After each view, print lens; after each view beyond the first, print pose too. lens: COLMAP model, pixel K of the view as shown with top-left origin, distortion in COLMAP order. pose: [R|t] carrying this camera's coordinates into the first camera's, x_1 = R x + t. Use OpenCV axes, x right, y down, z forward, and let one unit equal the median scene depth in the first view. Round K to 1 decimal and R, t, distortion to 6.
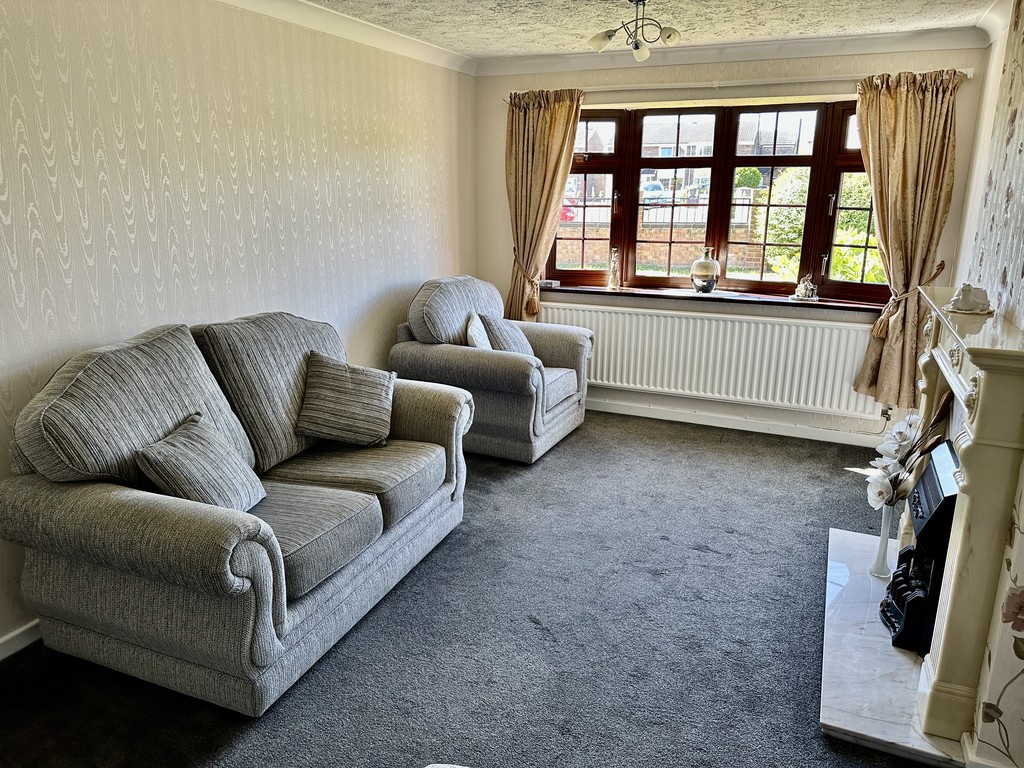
lens RADIAL K [[716.7, 0, 509.1], [0, 716.7, 387.5], [0, 0, 1]] dist [0.054783, -0.063210]
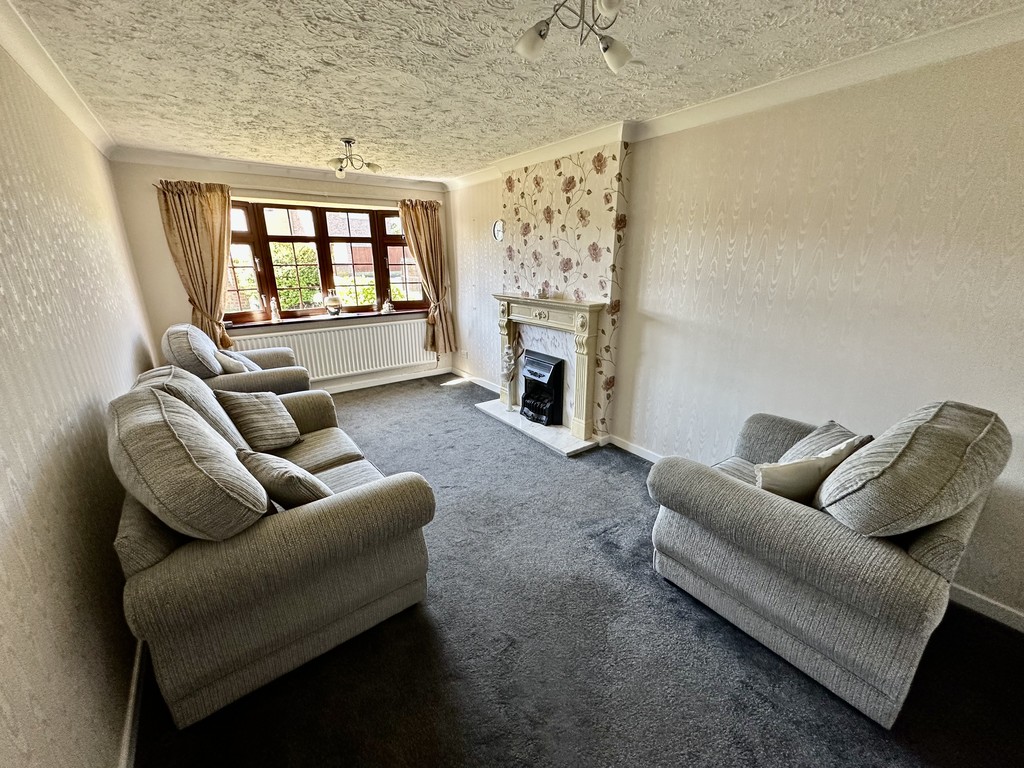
lens RADIAL K [[407.7, 0, 512.4], [0, 407.7, 382.8], [0, 0, 1]] dist [-0.003088, 0.000796]
pose [[0.500349, -0.264503, 0.824432, -0.382039], [0.238423, 0.957472, 0.162487, -0.036711], [-0.832349, 0.115263, 0.542134, 0.144288]]
